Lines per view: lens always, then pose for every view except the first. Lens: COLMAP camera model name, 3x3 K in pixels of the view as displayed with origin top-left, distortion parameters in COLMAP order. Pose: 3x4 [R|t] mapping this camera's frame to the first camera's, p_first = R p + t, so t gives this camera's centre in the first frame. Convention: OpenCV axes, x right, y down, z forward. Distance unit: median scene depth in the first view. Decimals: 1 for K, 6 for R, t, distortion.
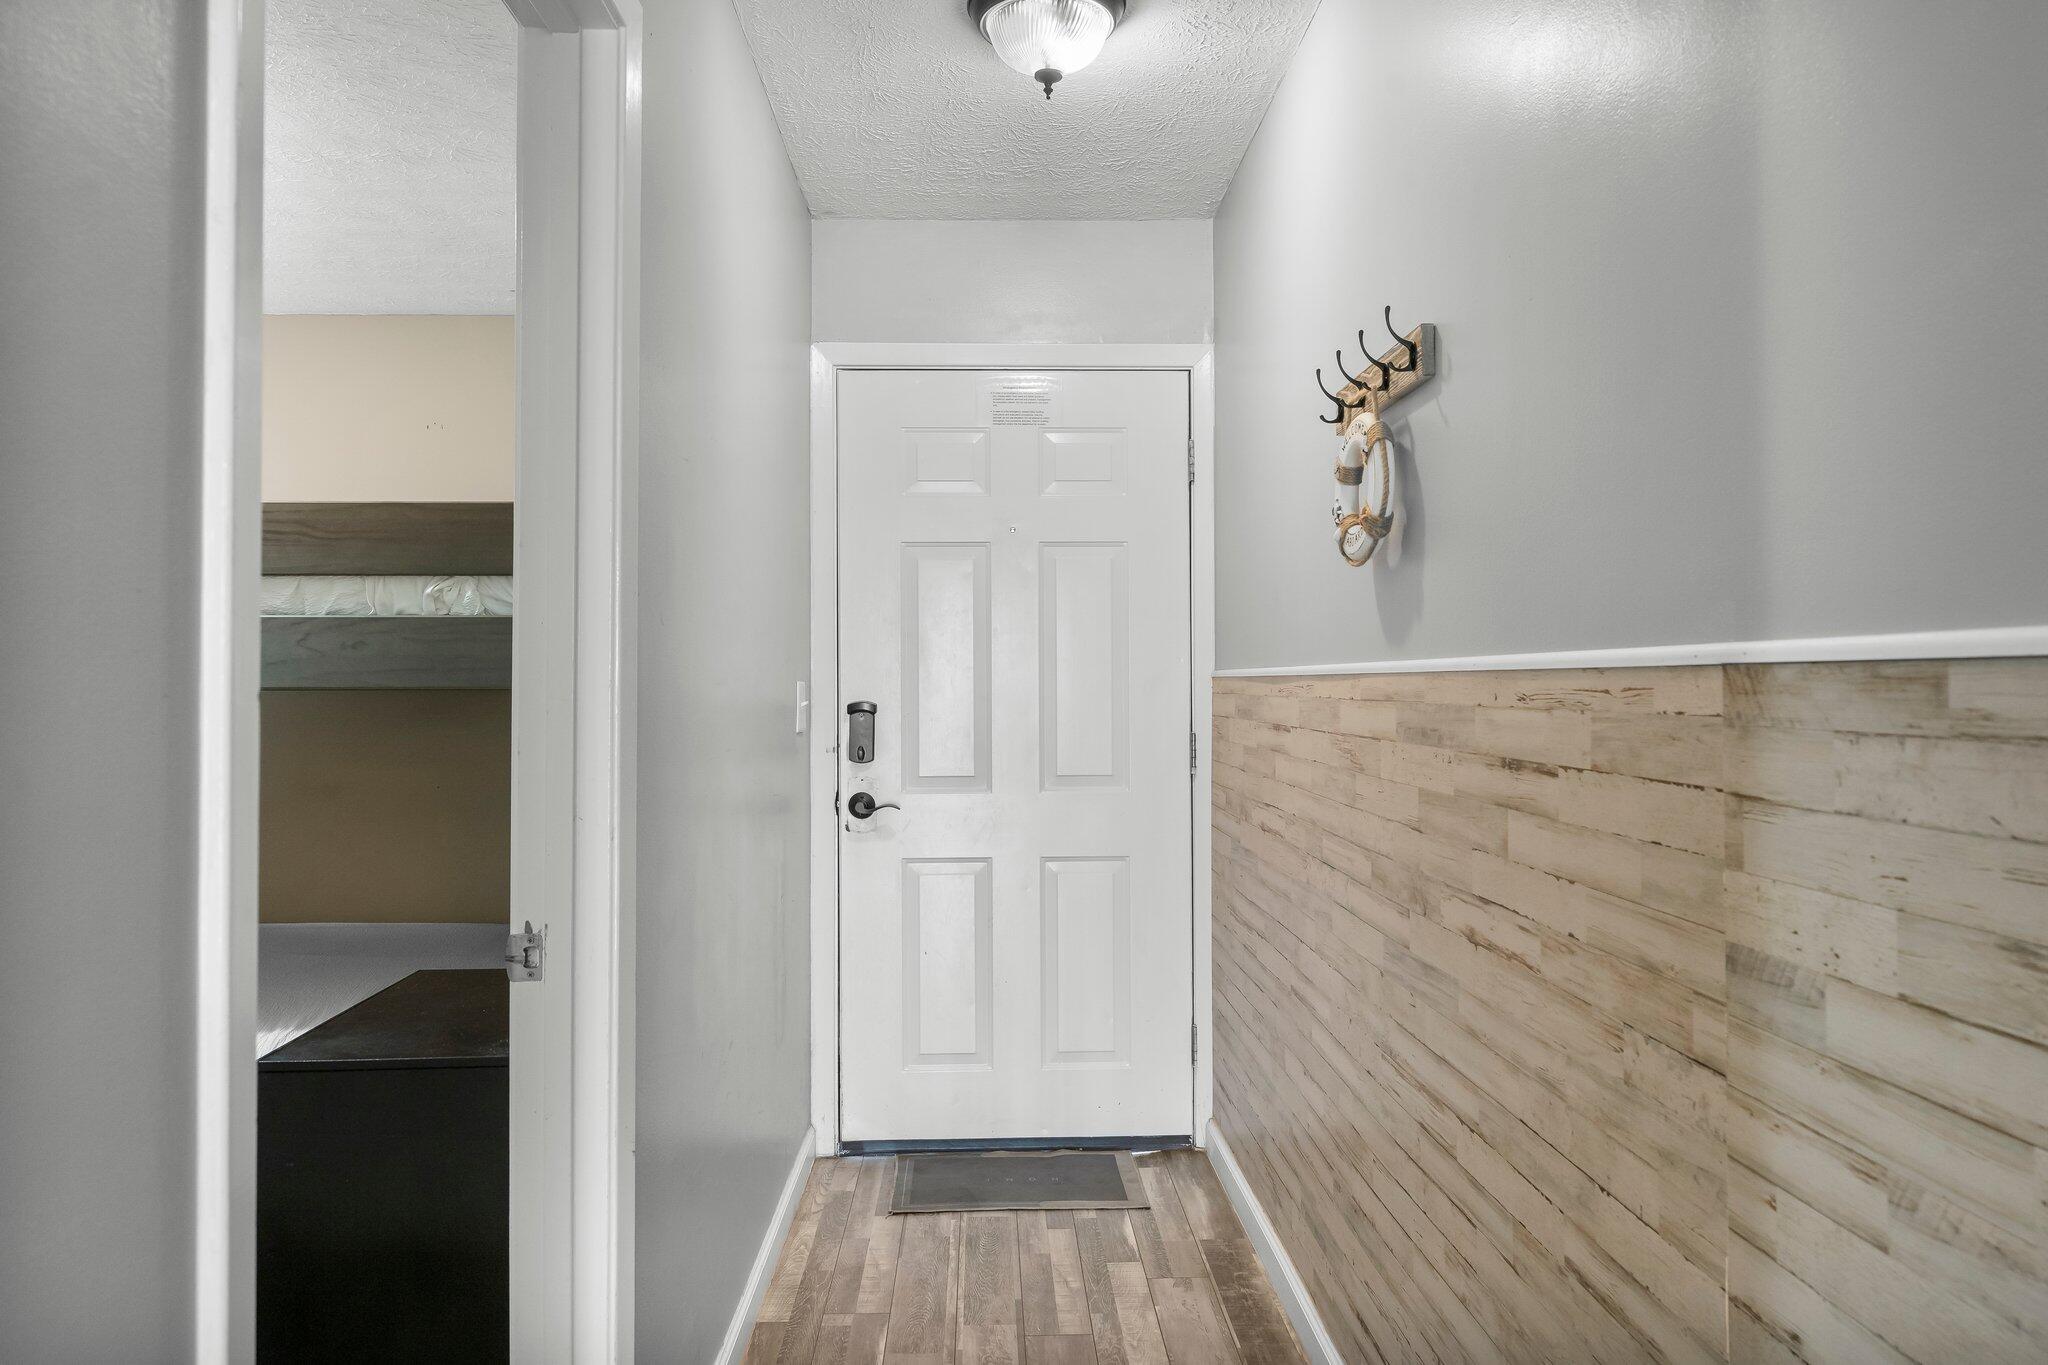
lens RADIAL K [[1378.6, 0, 1027.5], [0, 1378.6, 671.9], [0, 0, 1]] dist [0.003552, -0.000548]
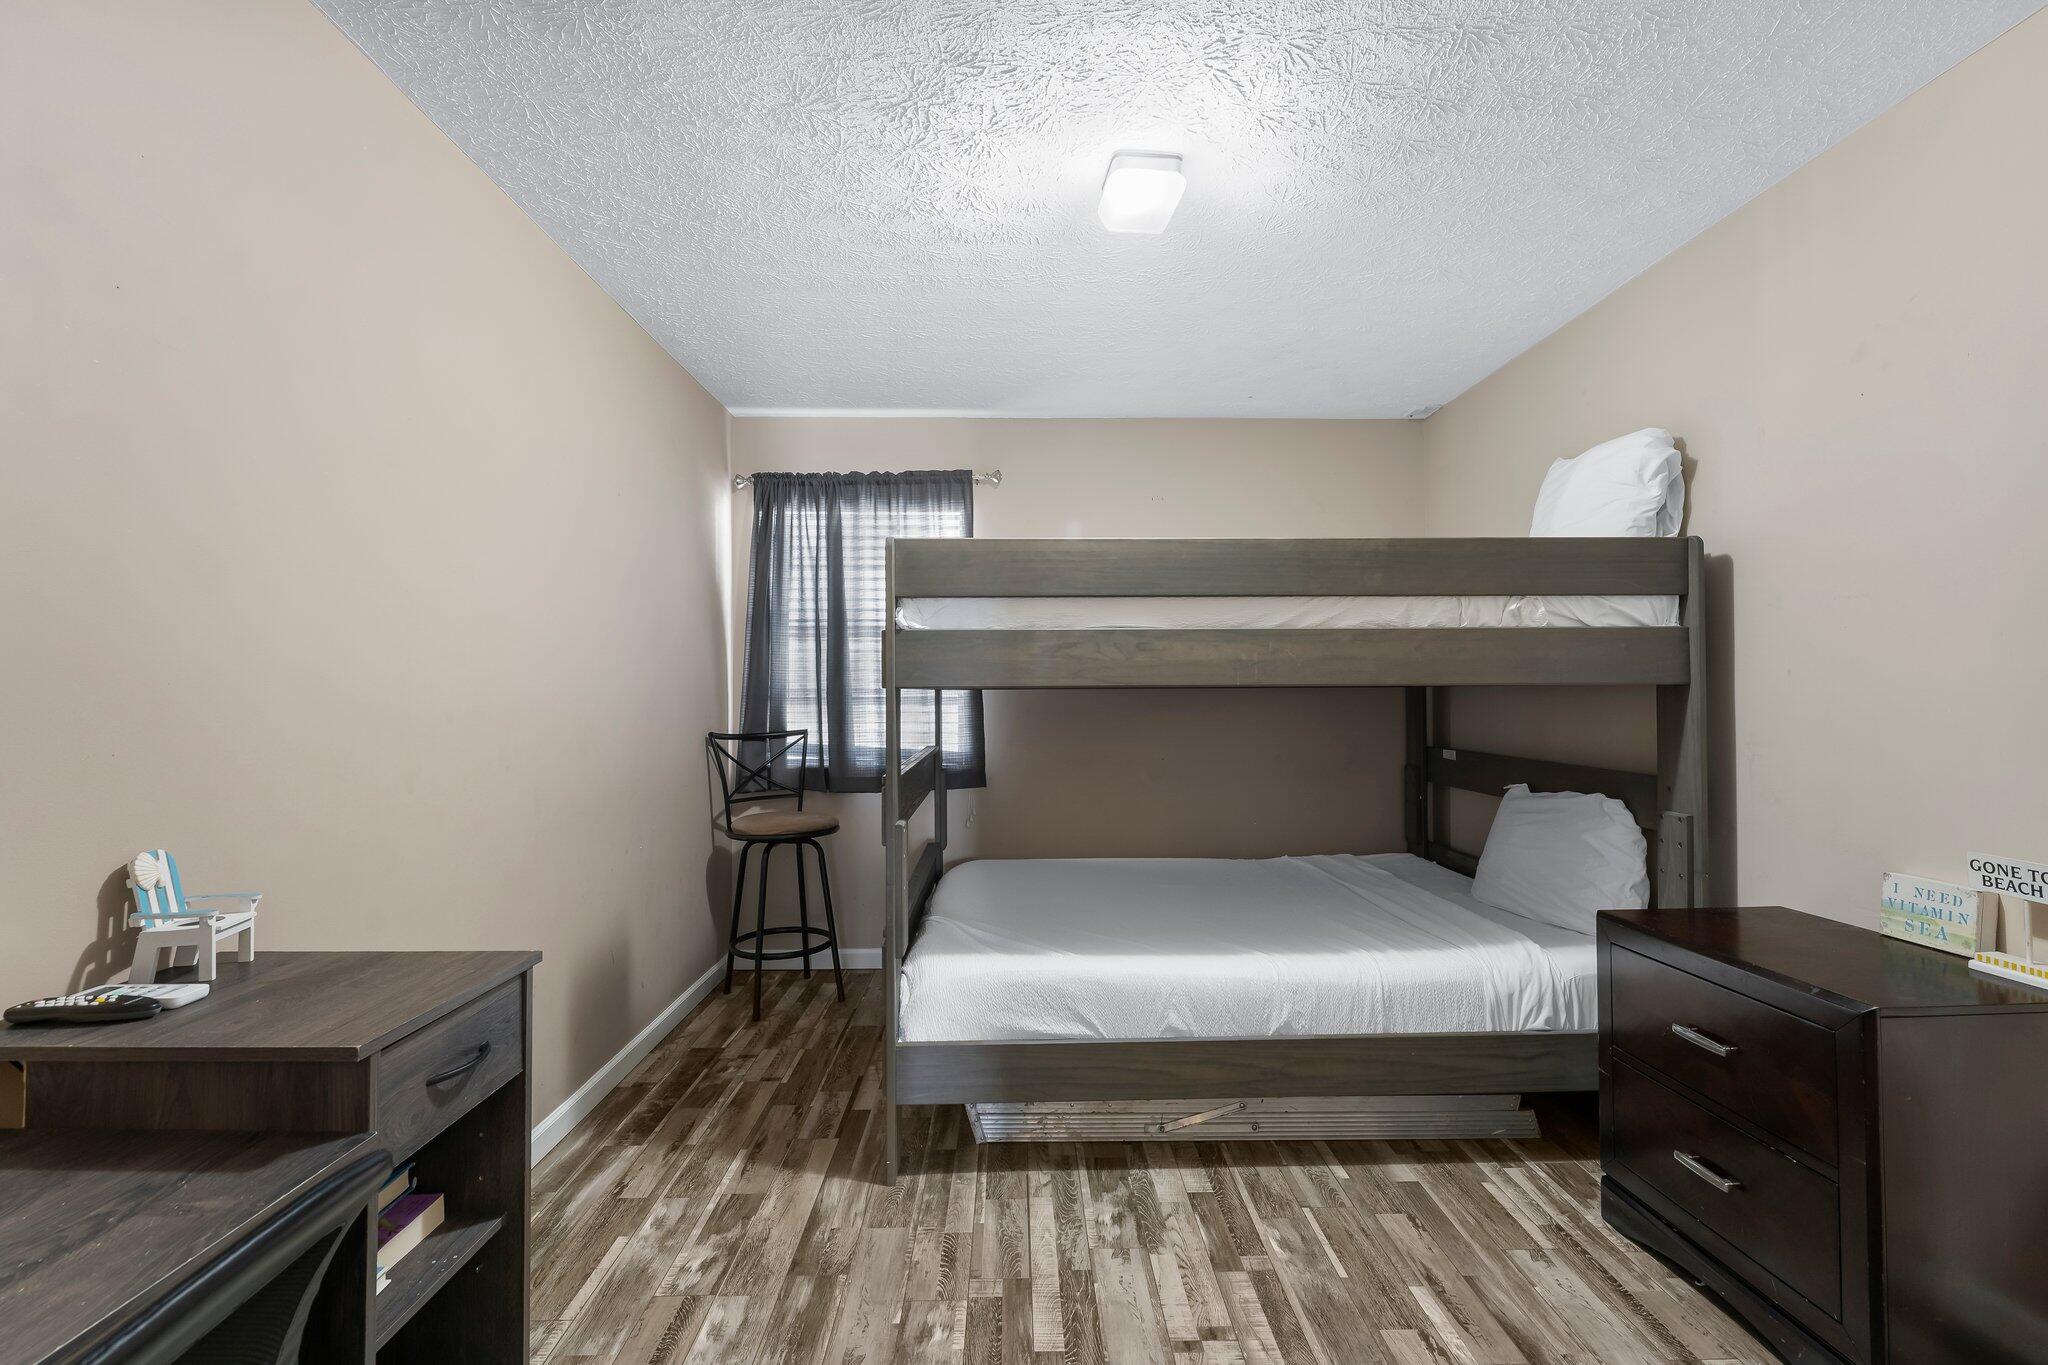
lens RADIAL K [[881.4, 0, 1024.0], [0, 881.4, 682.5], [0, 0, 1]] dist [-0.003997, -0.000257]
pose [[0.999906, -0.001437, -0.013654, -0.750218], [0.001446, 0.999999, 0.000655, 0.007468], [0.013653, -0.000674, 0.999907, 0.159869]]
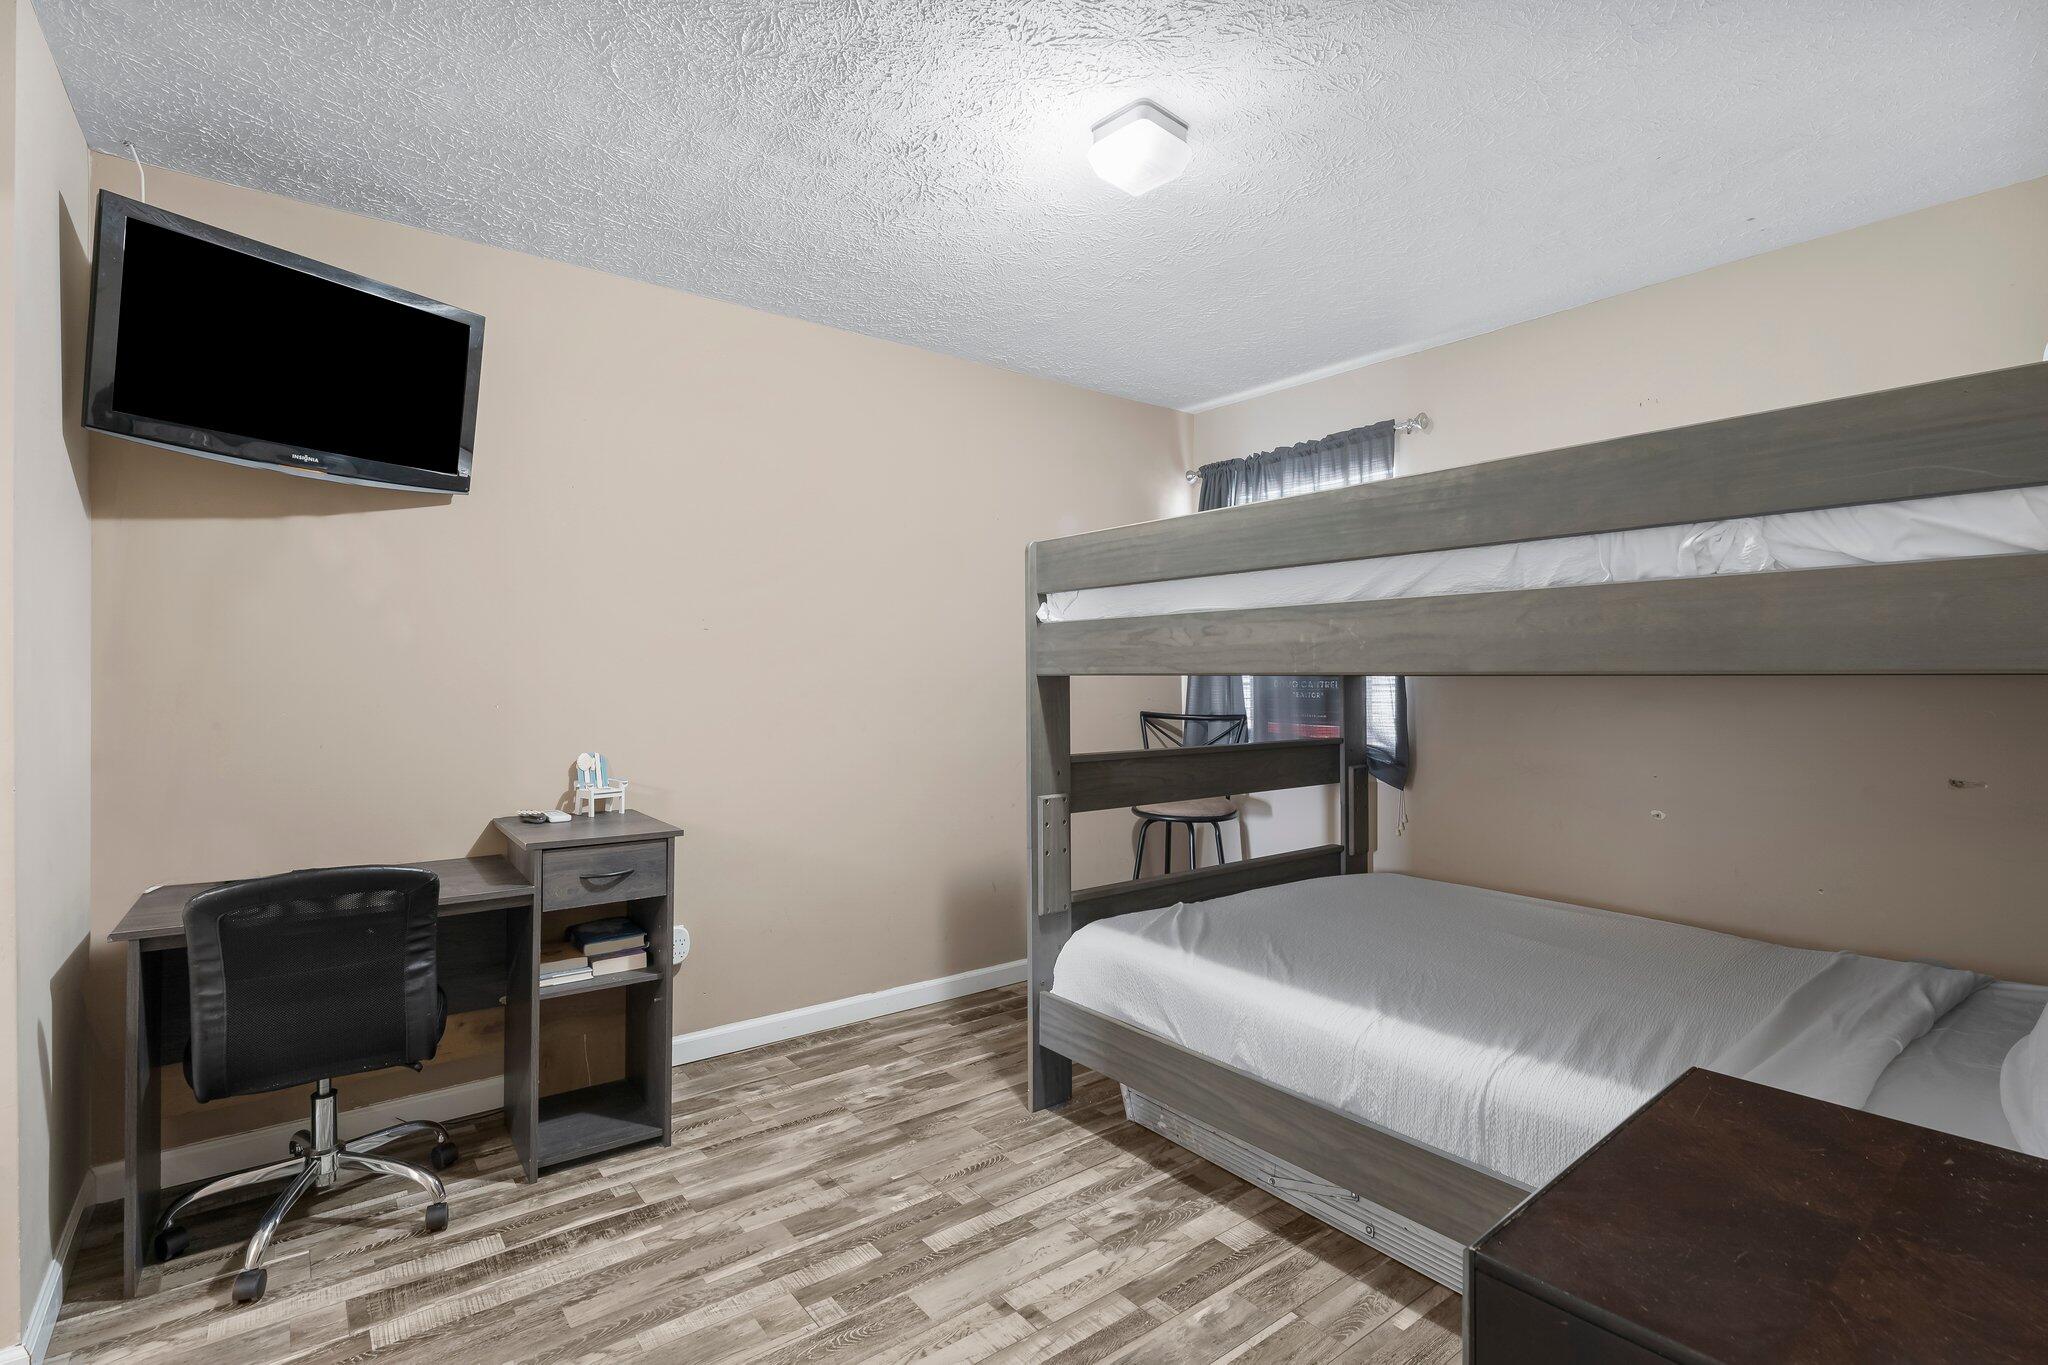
lens RADIAL K [[967.5, 0, 1026.2], [0, 967.5, 669.9], [0, 0, 1]] dist [0.000786, 0.000003]
pose [[0.586708, -0.002877, -0.809794, -0.186624], [0.009392, 0.999951, 0.003252, 0.004703], [0.809744, -0.009514, 0.586706, 0.338682]]
